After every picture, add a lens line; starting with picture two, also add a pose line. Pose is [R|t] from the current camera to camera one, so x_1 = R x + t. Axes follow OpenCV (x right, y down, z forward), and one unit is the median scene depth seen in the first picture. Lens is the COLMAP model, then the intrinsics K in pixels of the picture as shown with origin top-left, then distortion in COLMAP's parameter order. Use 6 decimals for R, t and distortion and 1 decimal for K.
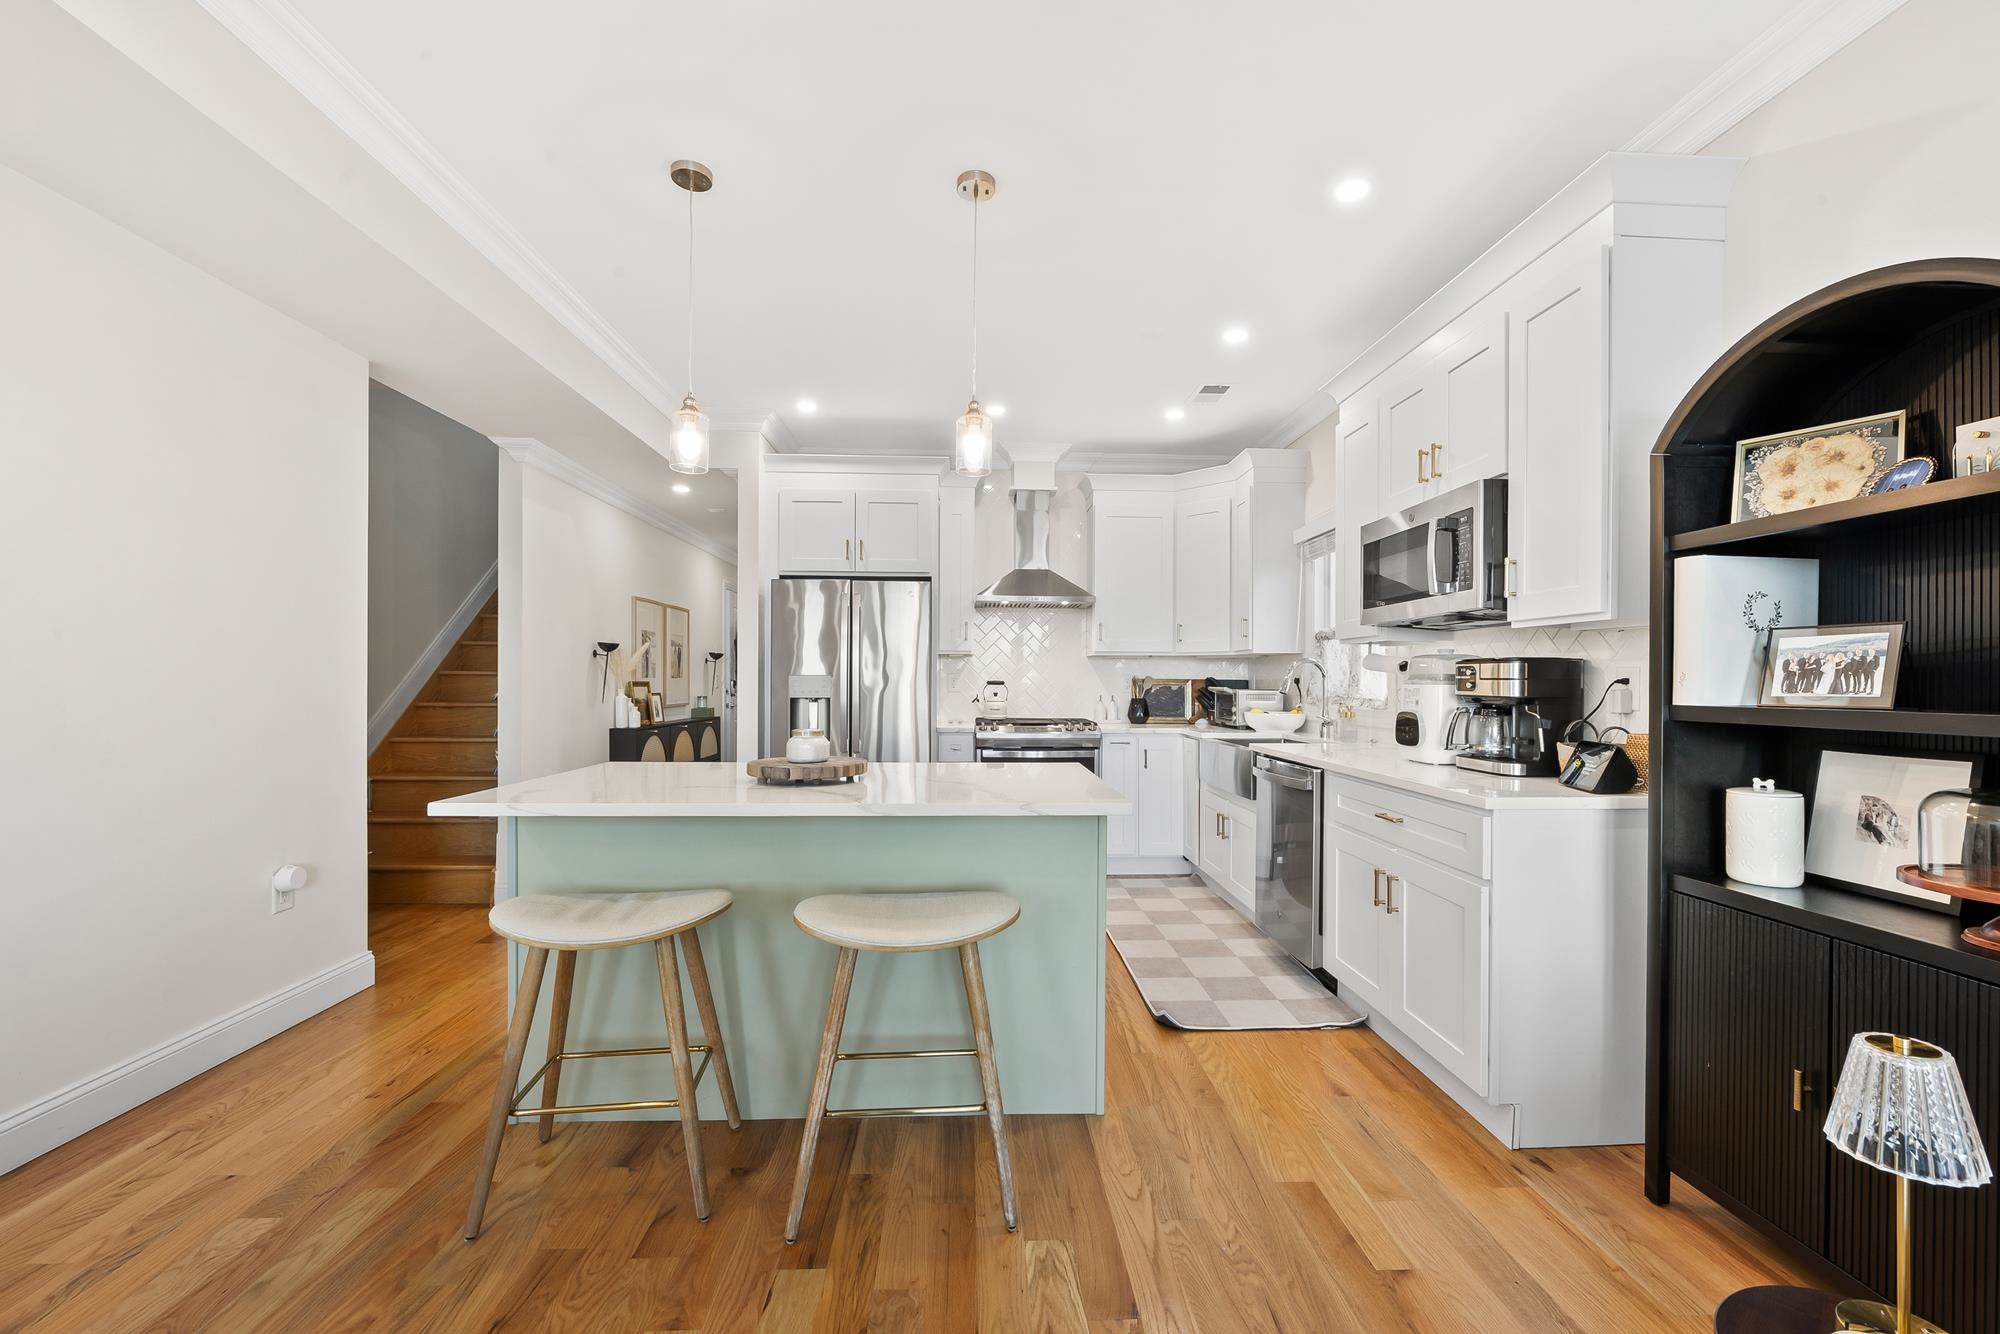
lens RADIAL K [[807.7, 0, 1003.8], [0, 807.7, 680.0], [0, 0, 1]] dist [-0.005601, -0.001566]
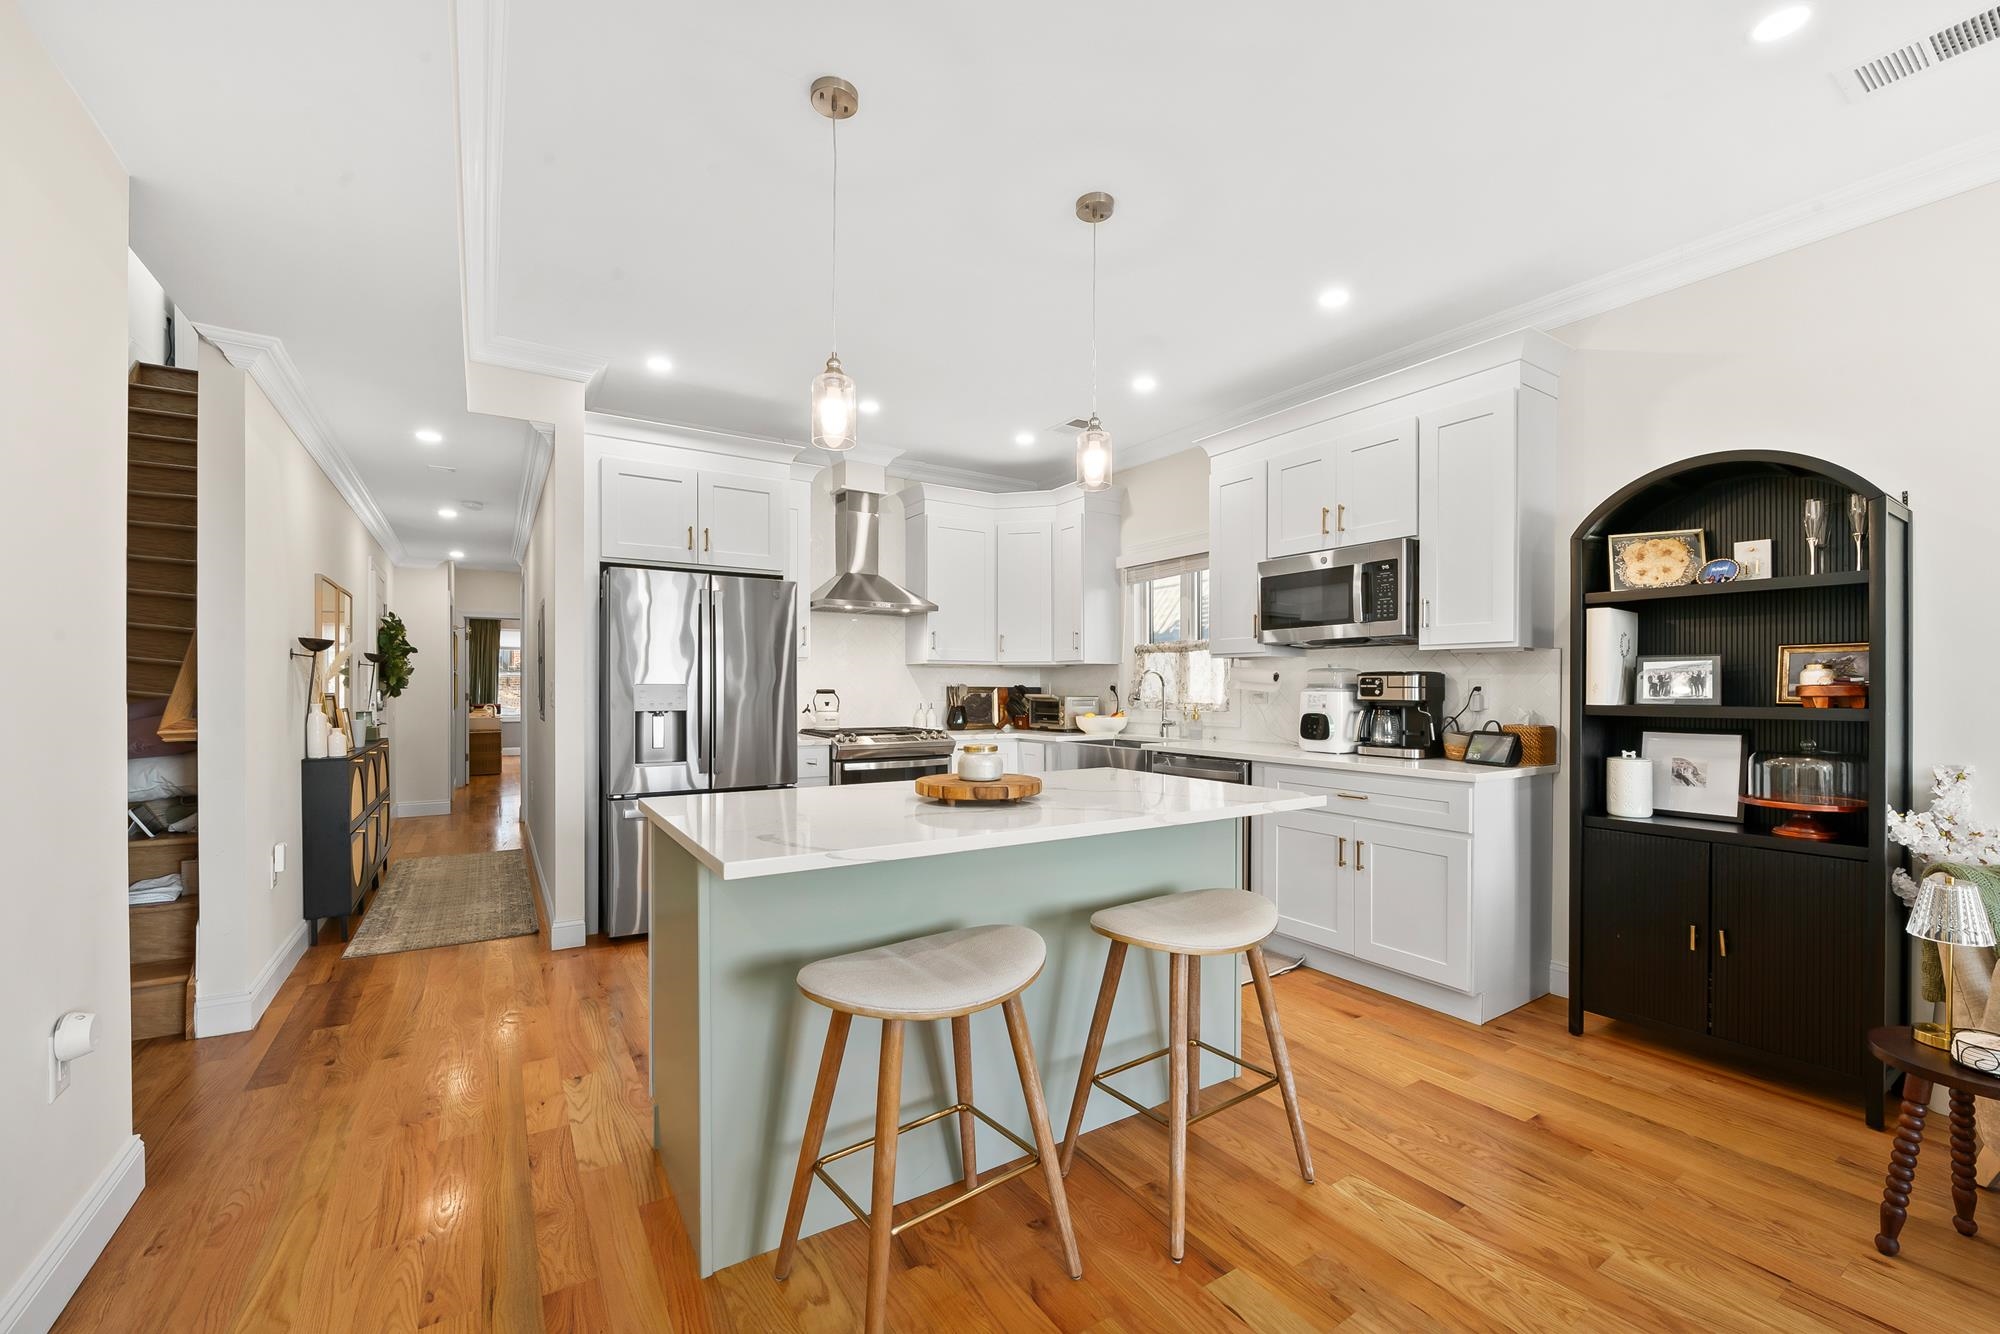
lens RADIAL K [[807.7, 0, 1004.8], [0, 807.7, 687.7], [0, 0, 1]] dist [-0.005601, -0.001566]
pose [[0.865030, -0.004098, 0.501704, -0.388093], [0.003110, 0.999991, 0.002806, -0.004064], [-0.501711, -0.000866, 0.865035, 0.103381]]
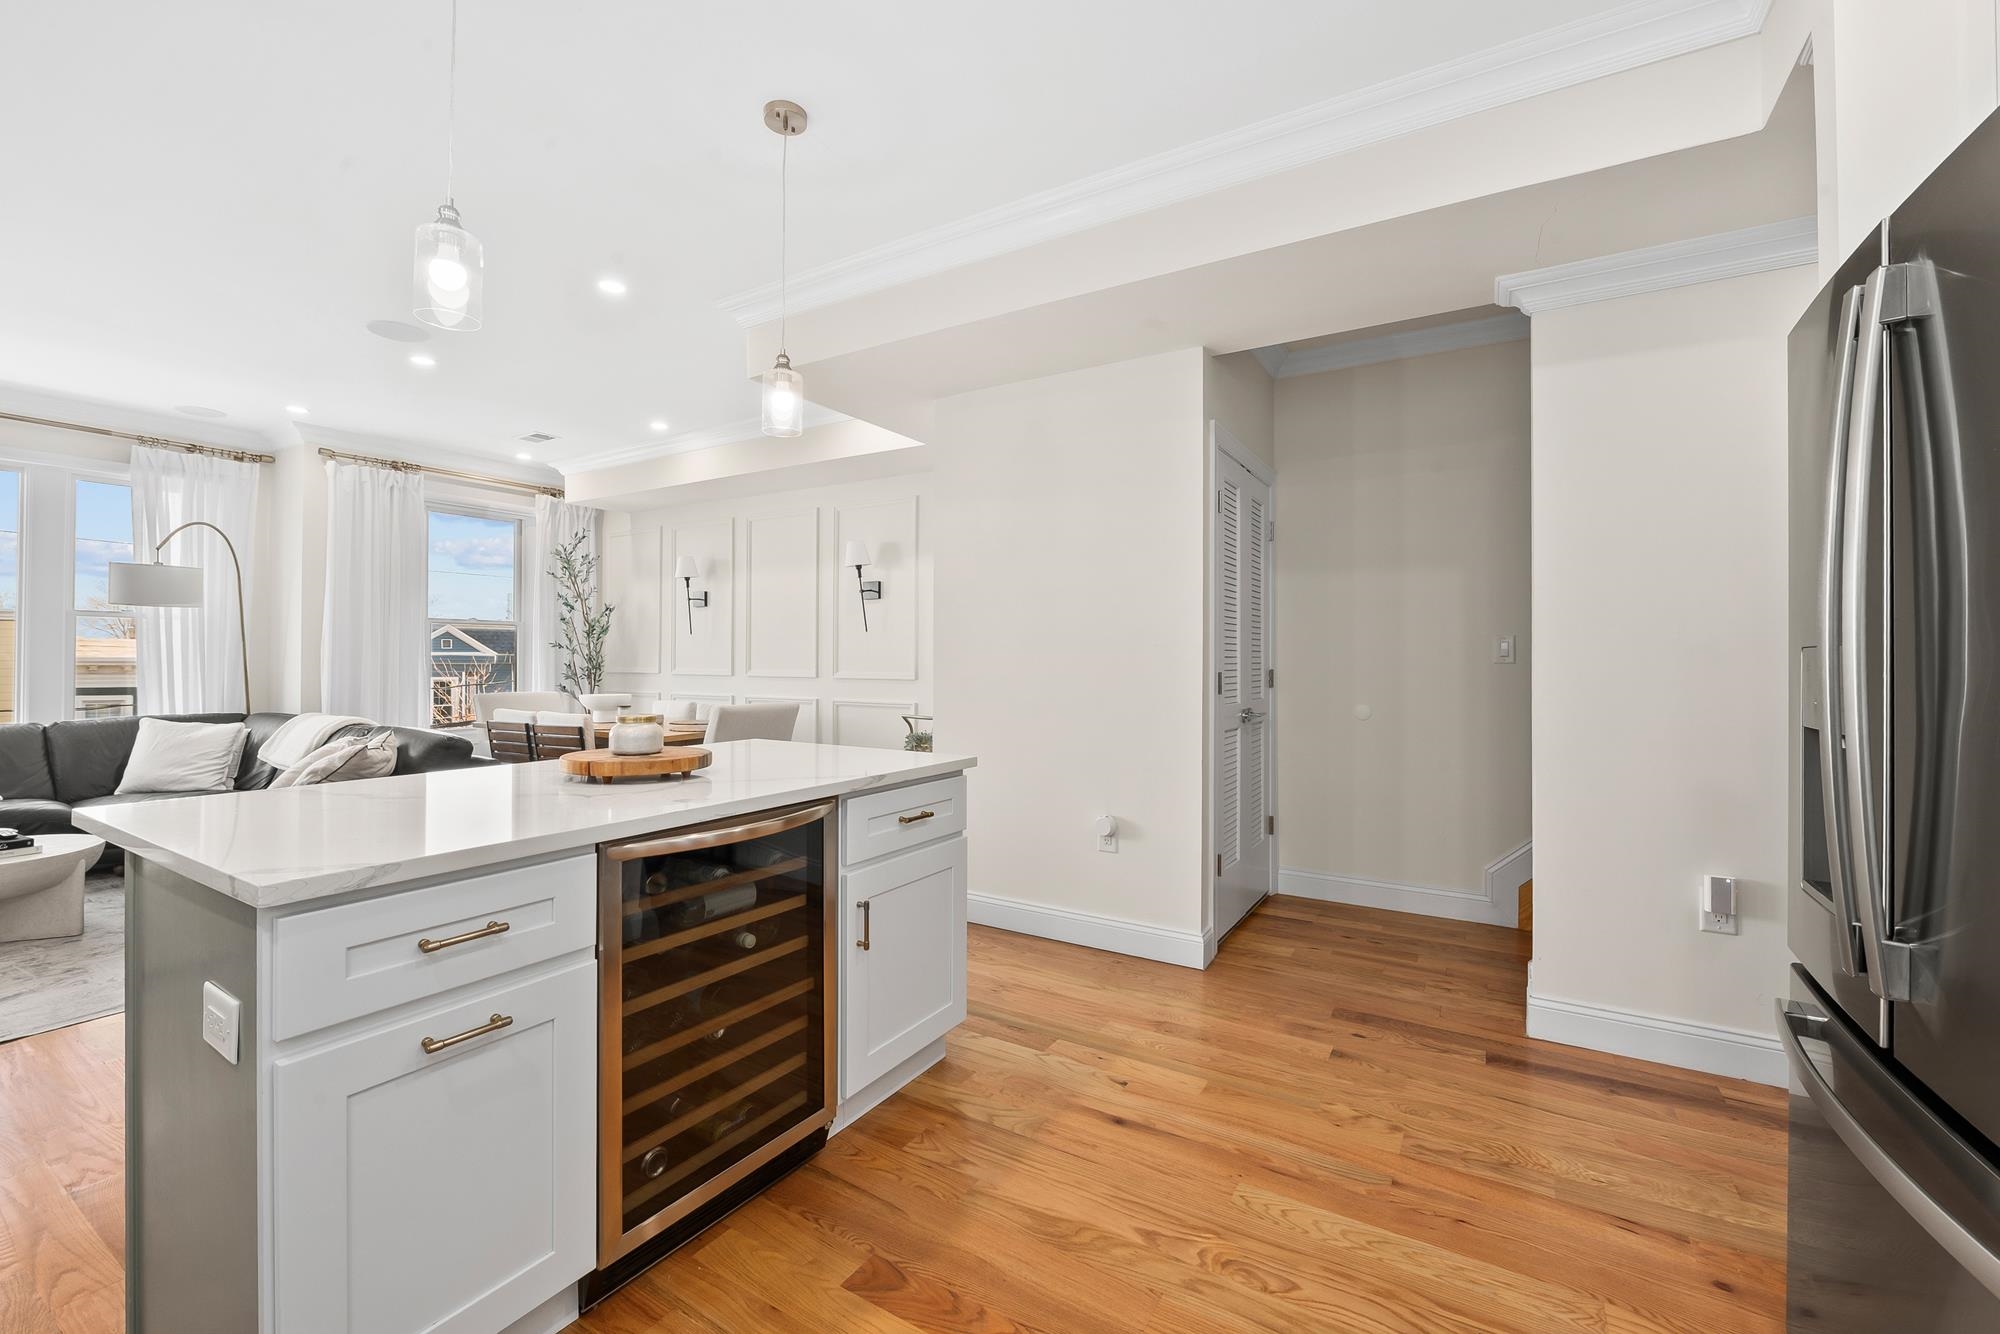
lens RADIAL K [[807.7, 0, 1009.1], [0, 807.7, 657.3], [0, 0, 1]] dist [-0.005601, -0.001566]
pose [[-0.556417, -0.011002, -0.830830, 0.137432], [-0.008546, 0.999935, -0.007518, 0.002172], [0.830859, 0.002917, -0.556475, 1.019801]]
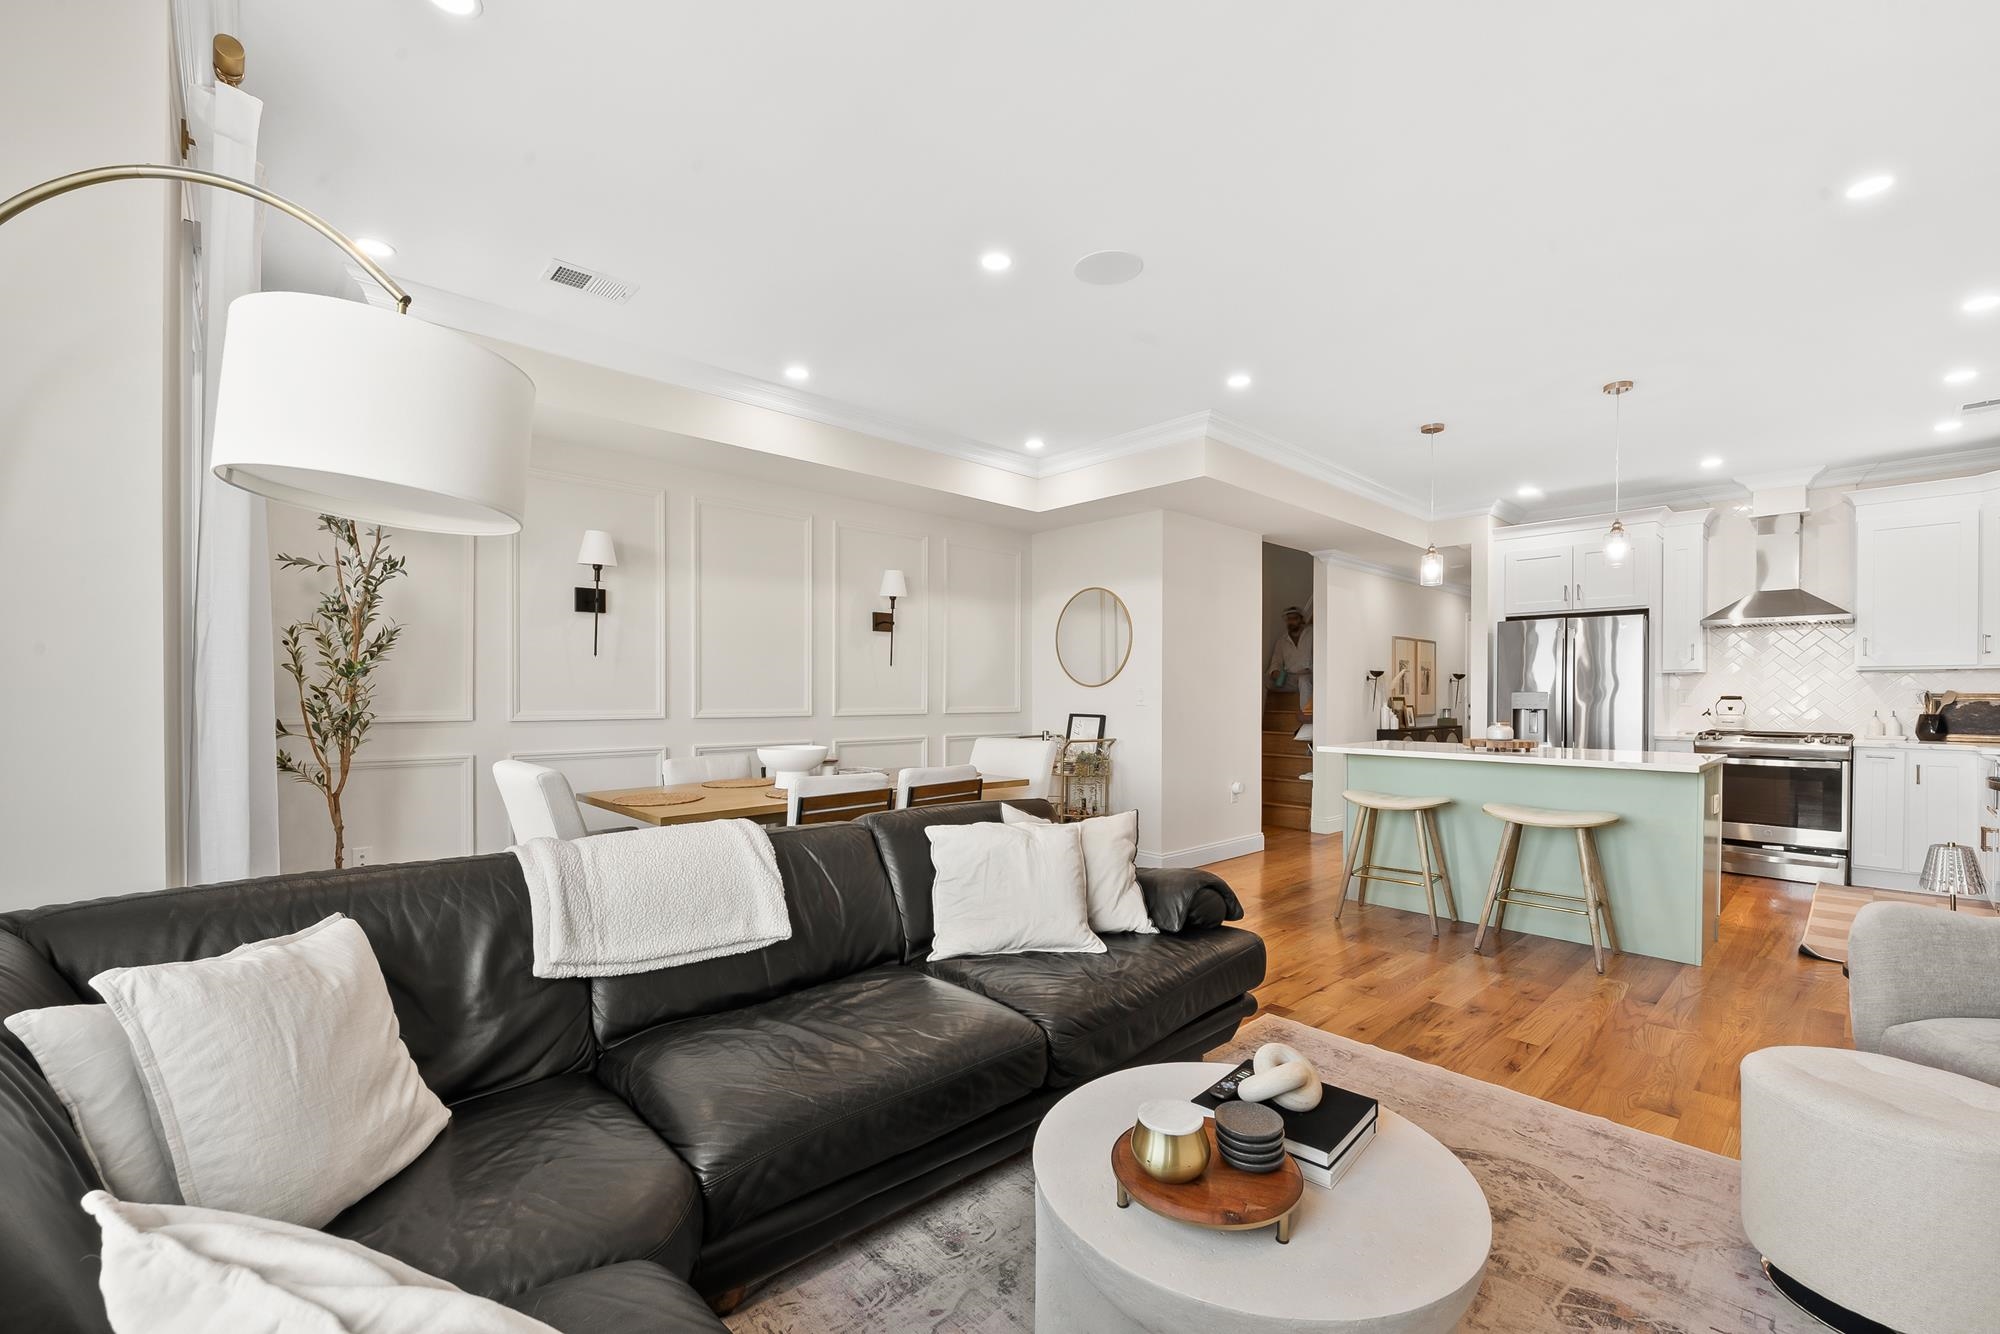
lens RADIAL K [[807.7, 0, 992.3], [0, 807.7, 701.4], [0, 0, 1]] dist [-0.005601, -0.001566]
pose [[0.637519, 0.002694, -0.770430, 0.243702], [0.001249, 0.999989, 0.004530, 0.002704], [0.770434, -0.003850, 0.637509, -0.593770]]
